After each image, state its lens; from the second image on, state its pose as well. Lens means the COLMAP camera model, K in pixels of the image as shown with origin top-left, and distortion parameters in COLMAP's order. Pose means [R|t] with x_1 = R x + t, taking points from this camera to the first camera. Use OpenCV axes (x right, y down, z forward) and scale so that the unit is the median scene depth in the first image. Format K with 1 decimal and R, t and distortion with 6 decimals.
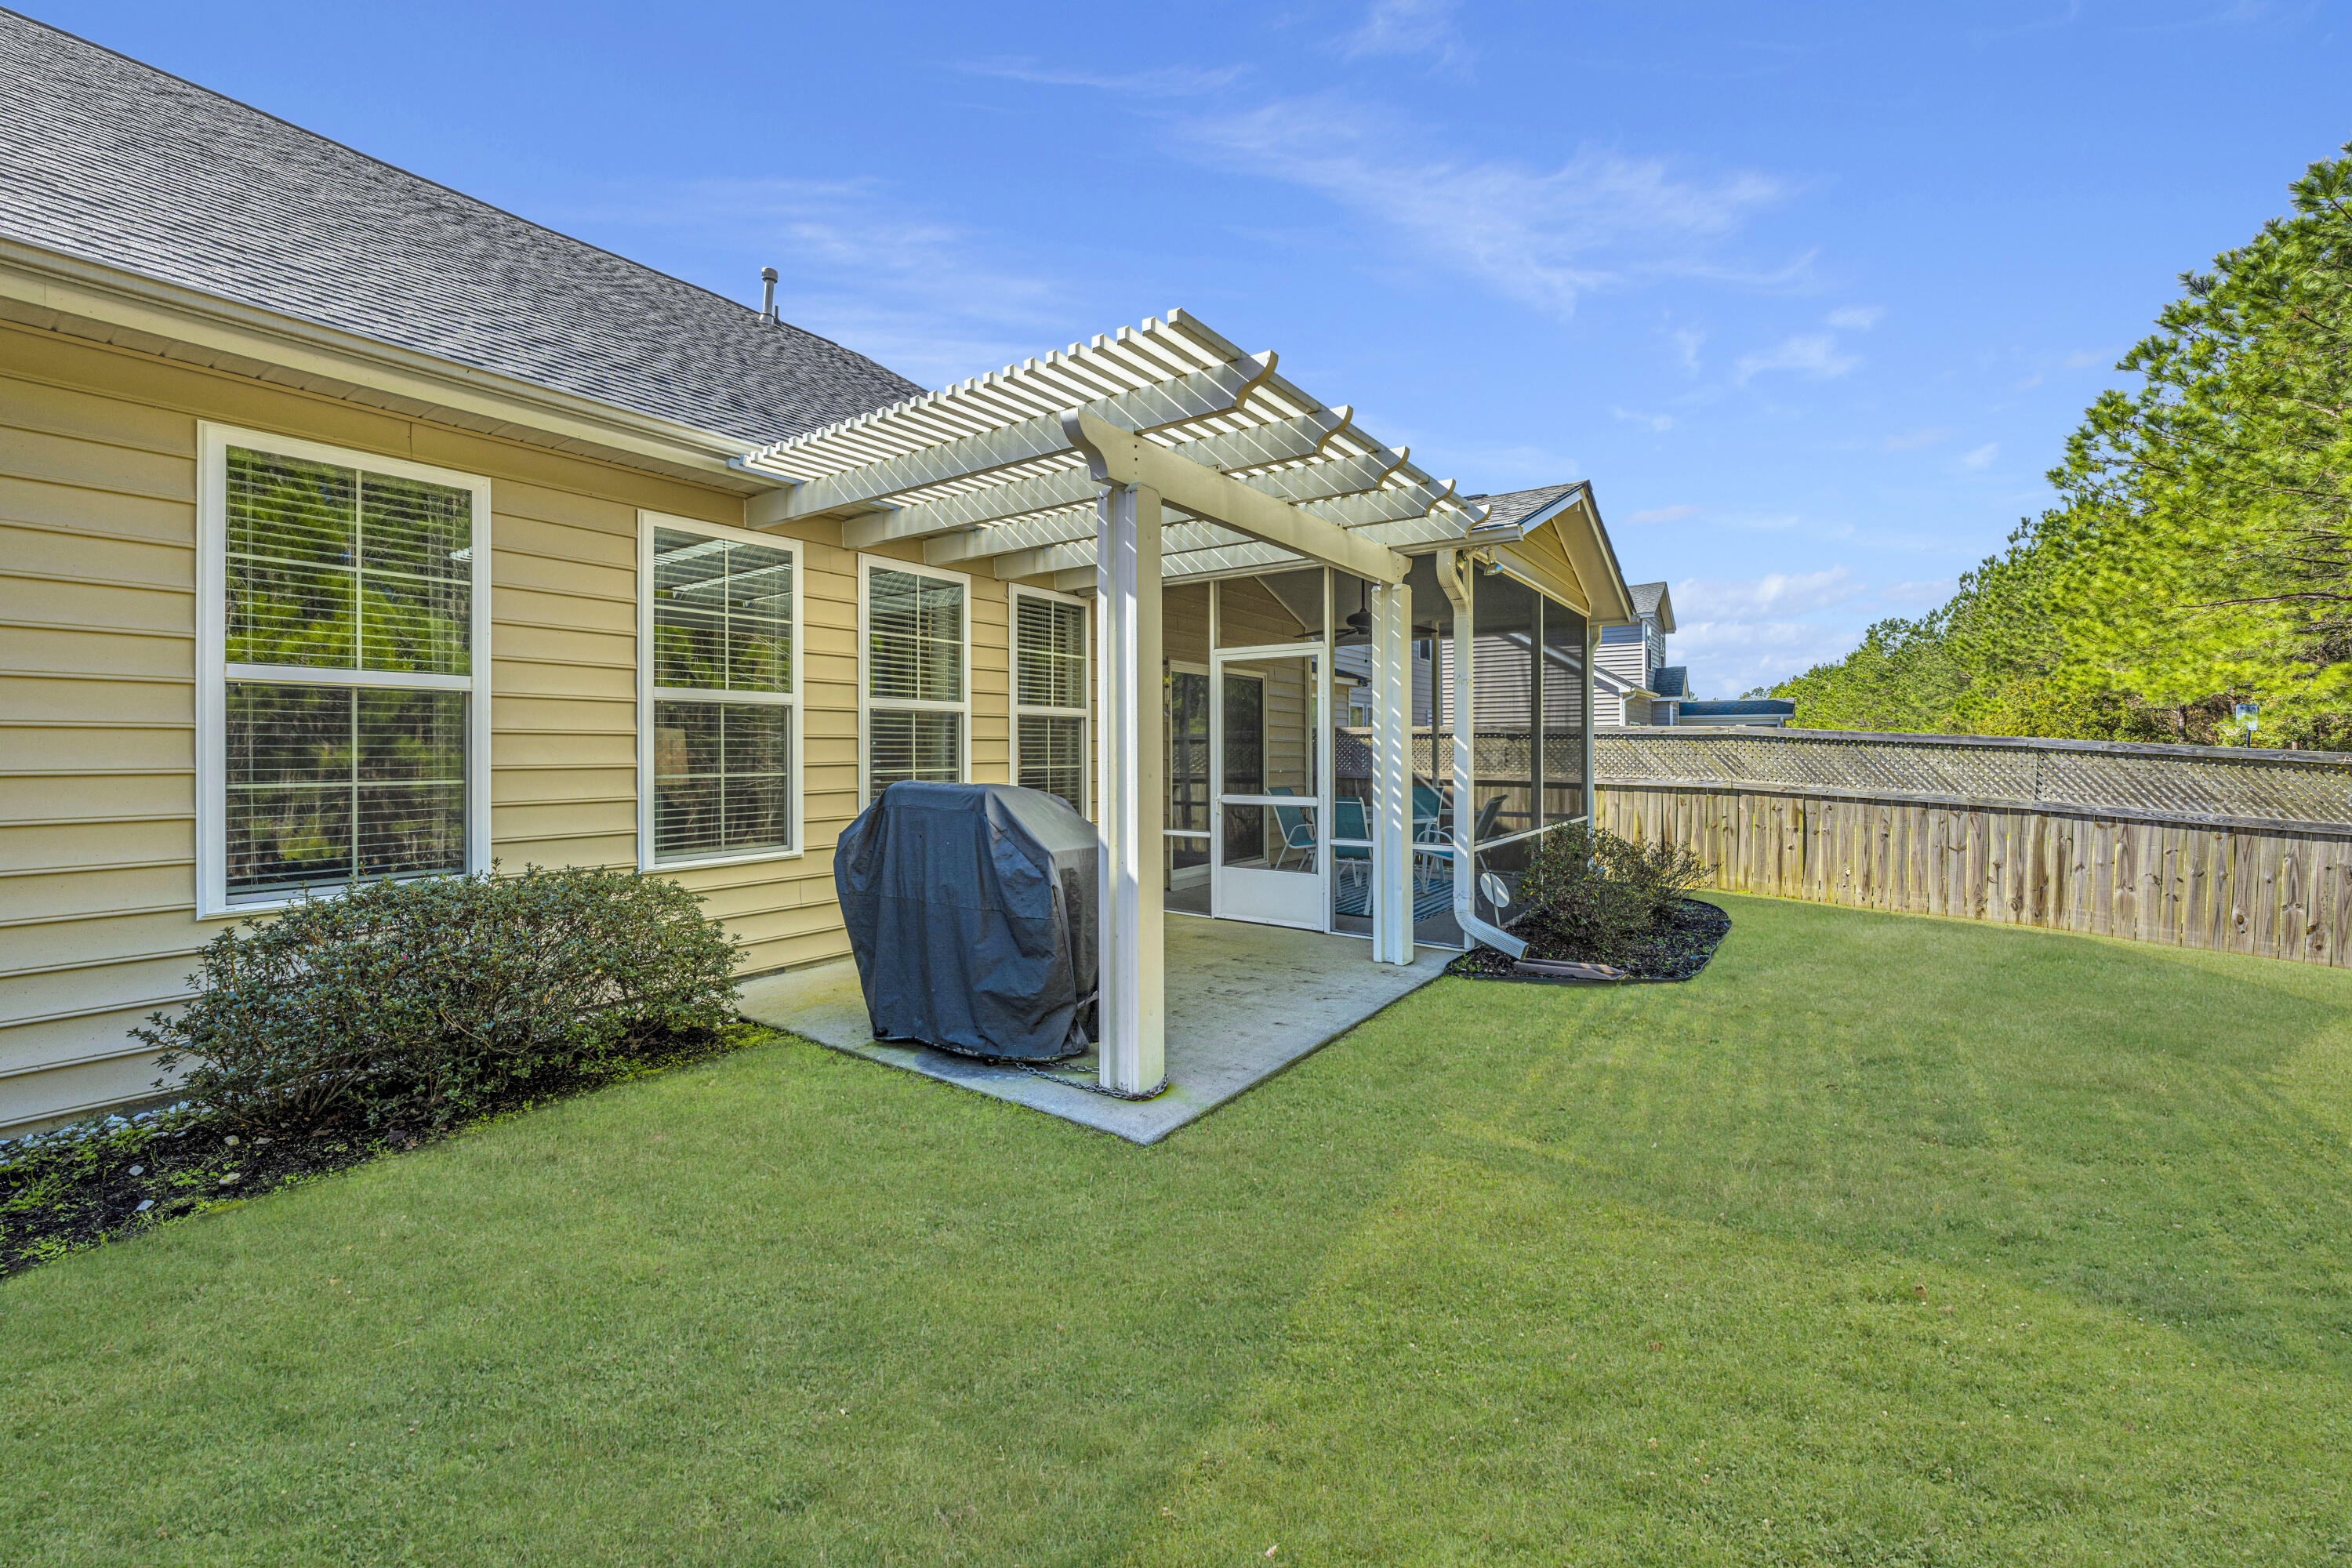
lens RADIAL K [[961.3, 0, 1178.1], [0, 961.3, 746.0], [0, 0, 1]] dist [0.001557, 0.000358]
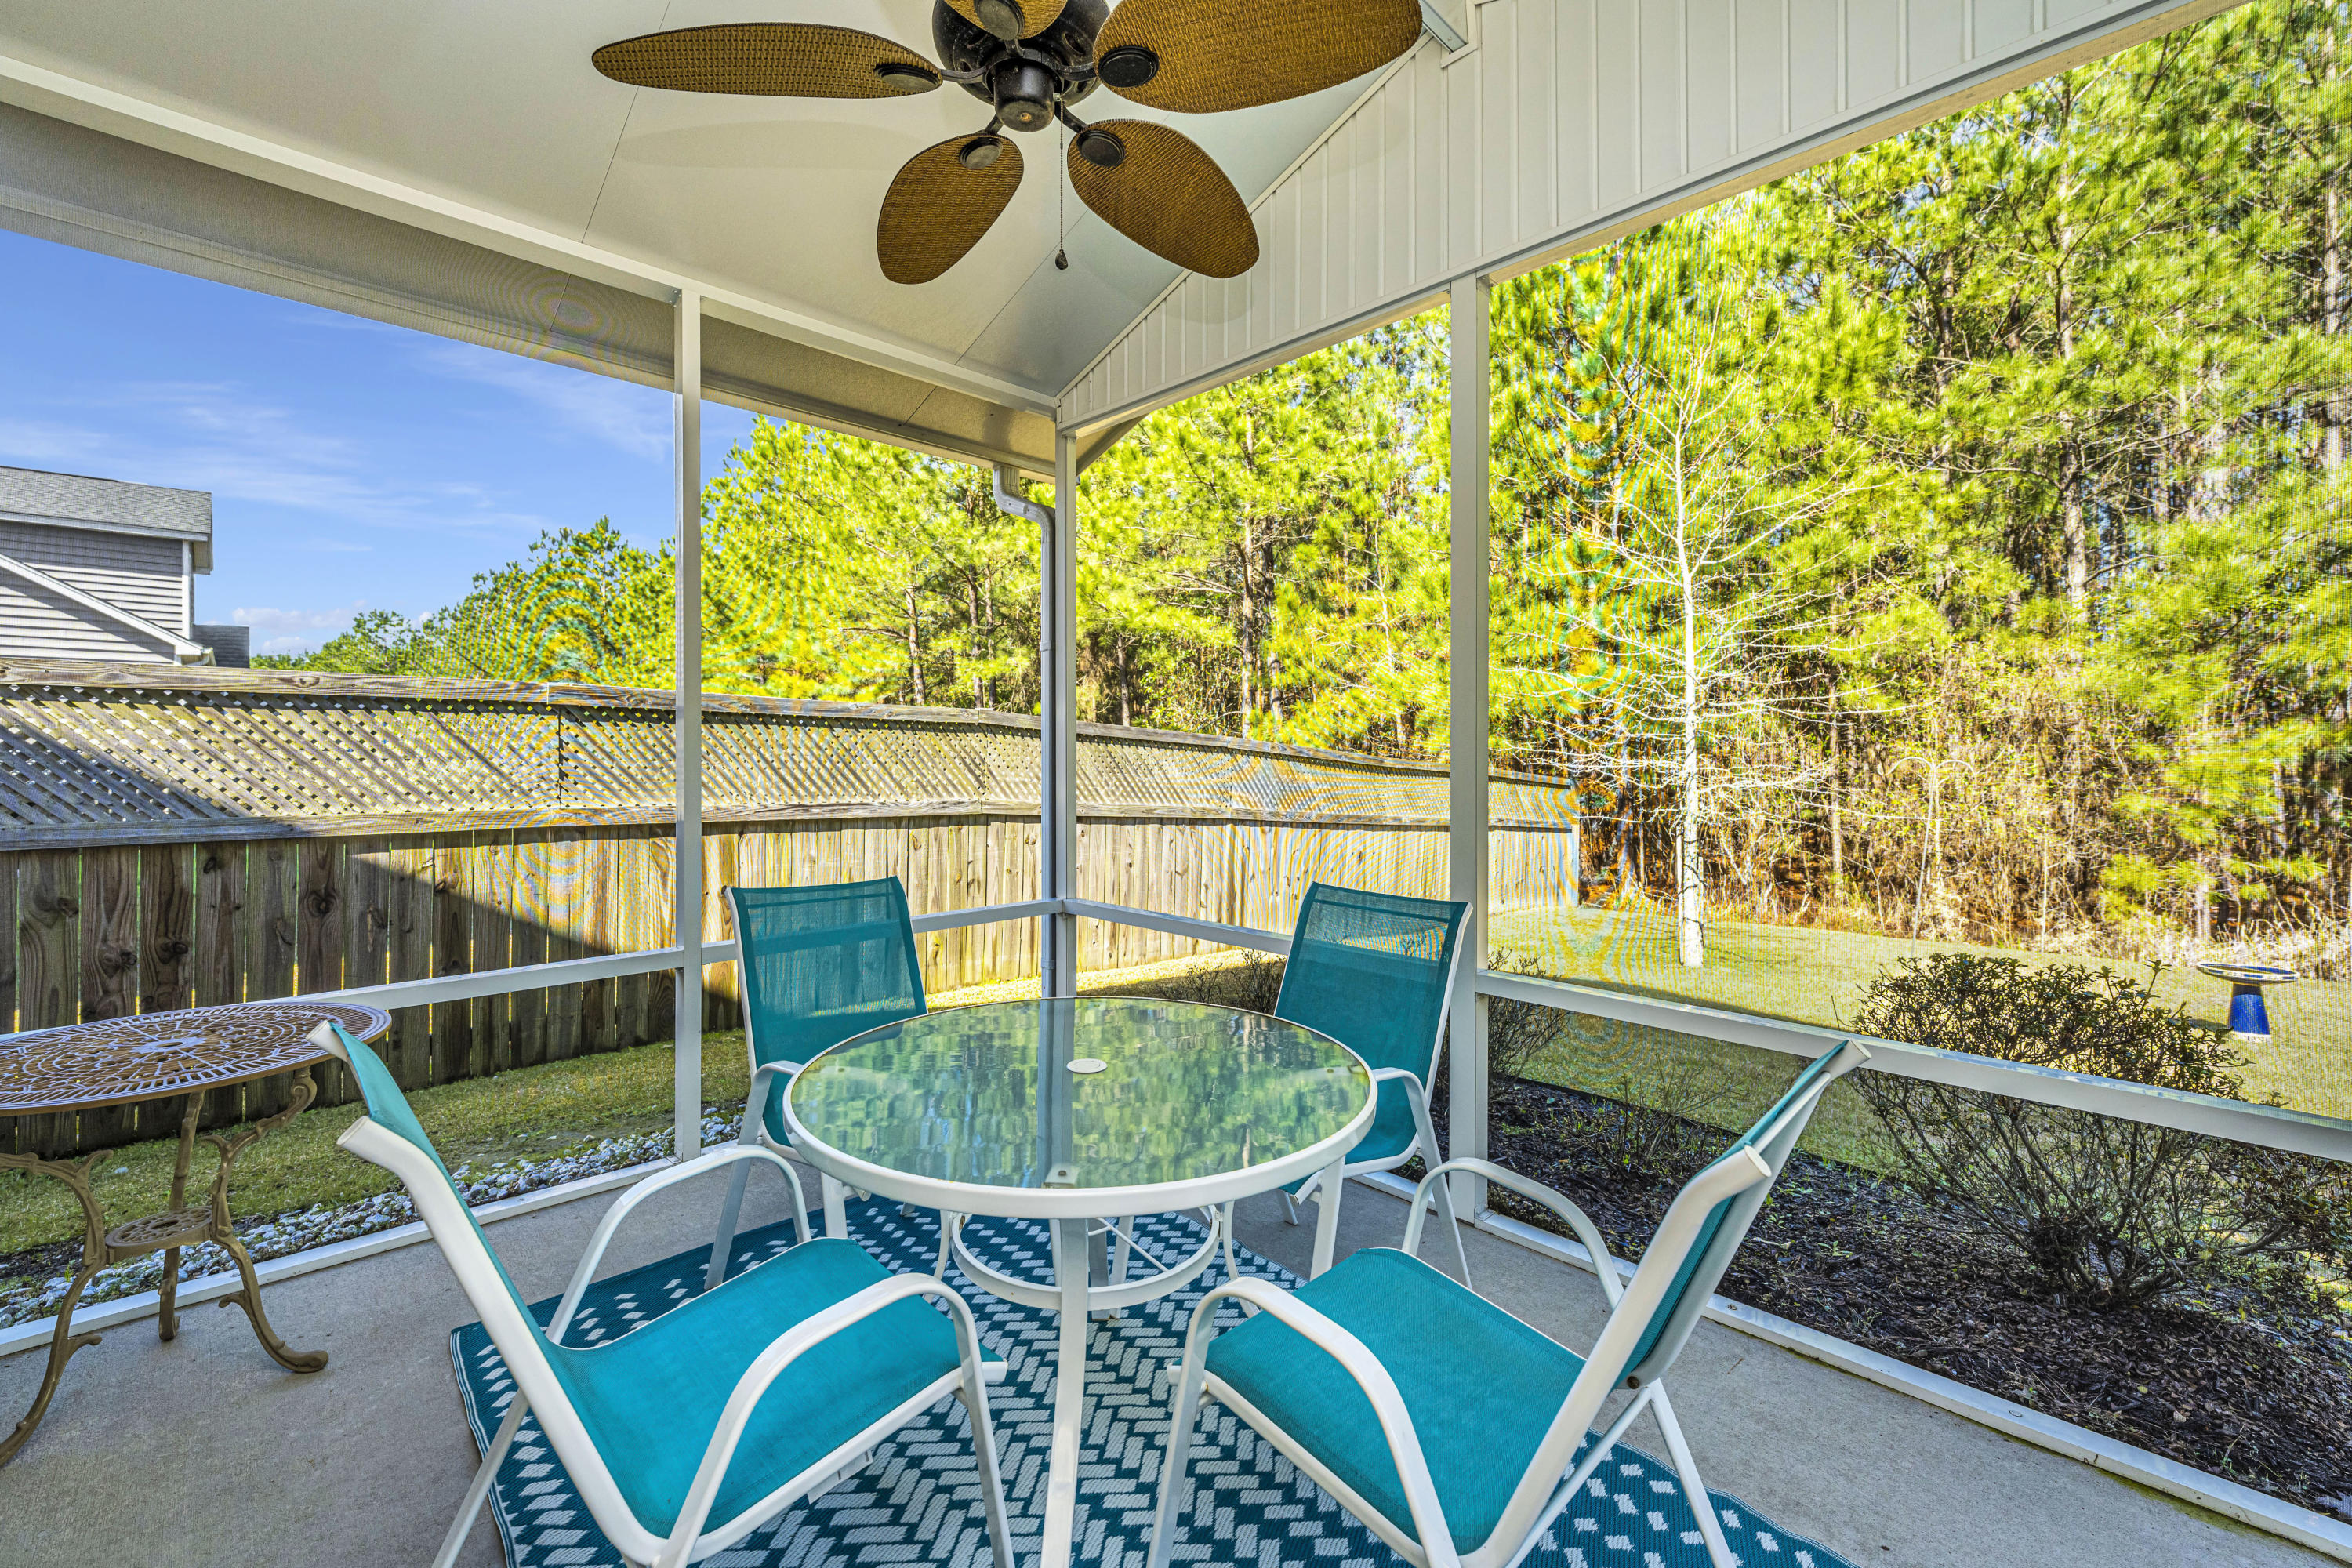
lens RADIAL K [[961.3, 0, 1178.1], [0, 961.3, 746.0], [0, 0, 1]] dist [0.001557, 0.000358]
pose [[0.199607, 0.009046, 0.979834, 0.014700], [-0.004912, 0.999954, -0.008231, 0.006858], [-0.979864, -0.003170, 0.199642, 0.760164]]
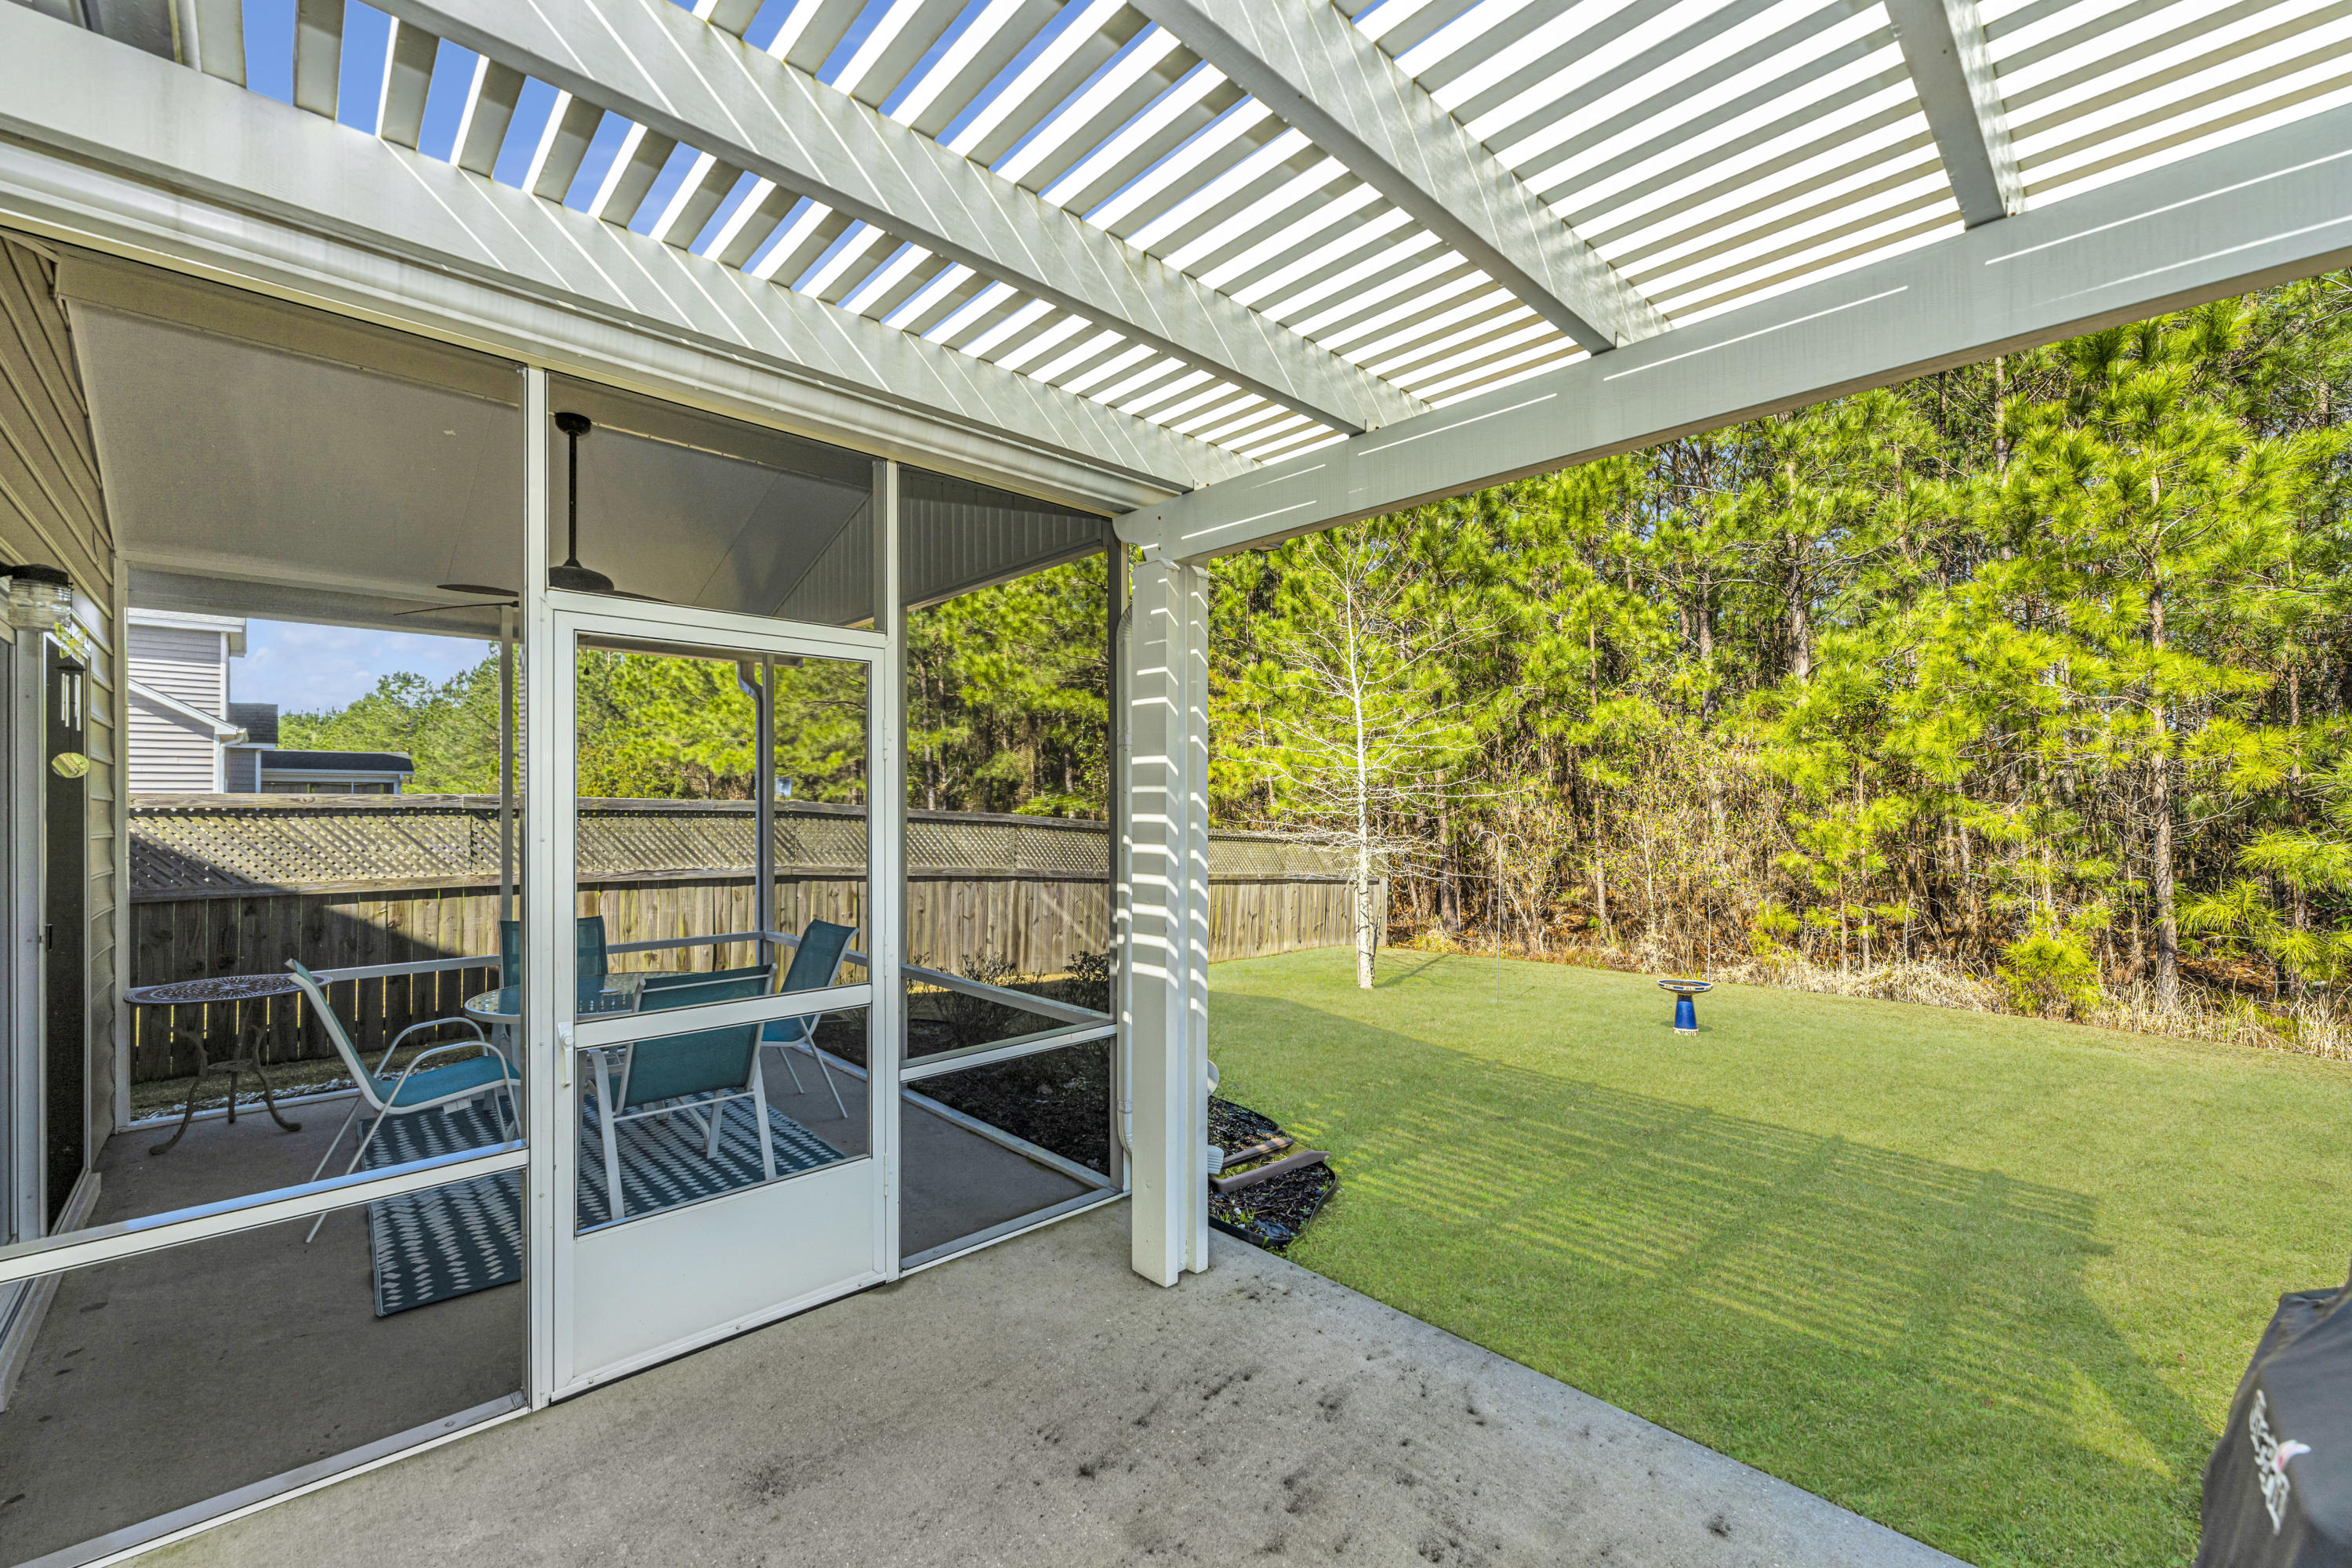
lens RADIAL K [[939.1, 0, 1181.3], [0, 939.1, 790.9], [0, 0, 1]] dist [-0.000236, 0.000051]
pose [[0.201670, 0.014871, 0.979341, -0.160983], [-0.002952, 0.999889, -0.014575, -0.018042], [-0.979449, 0.000048, 0.201691, 0.499473]]
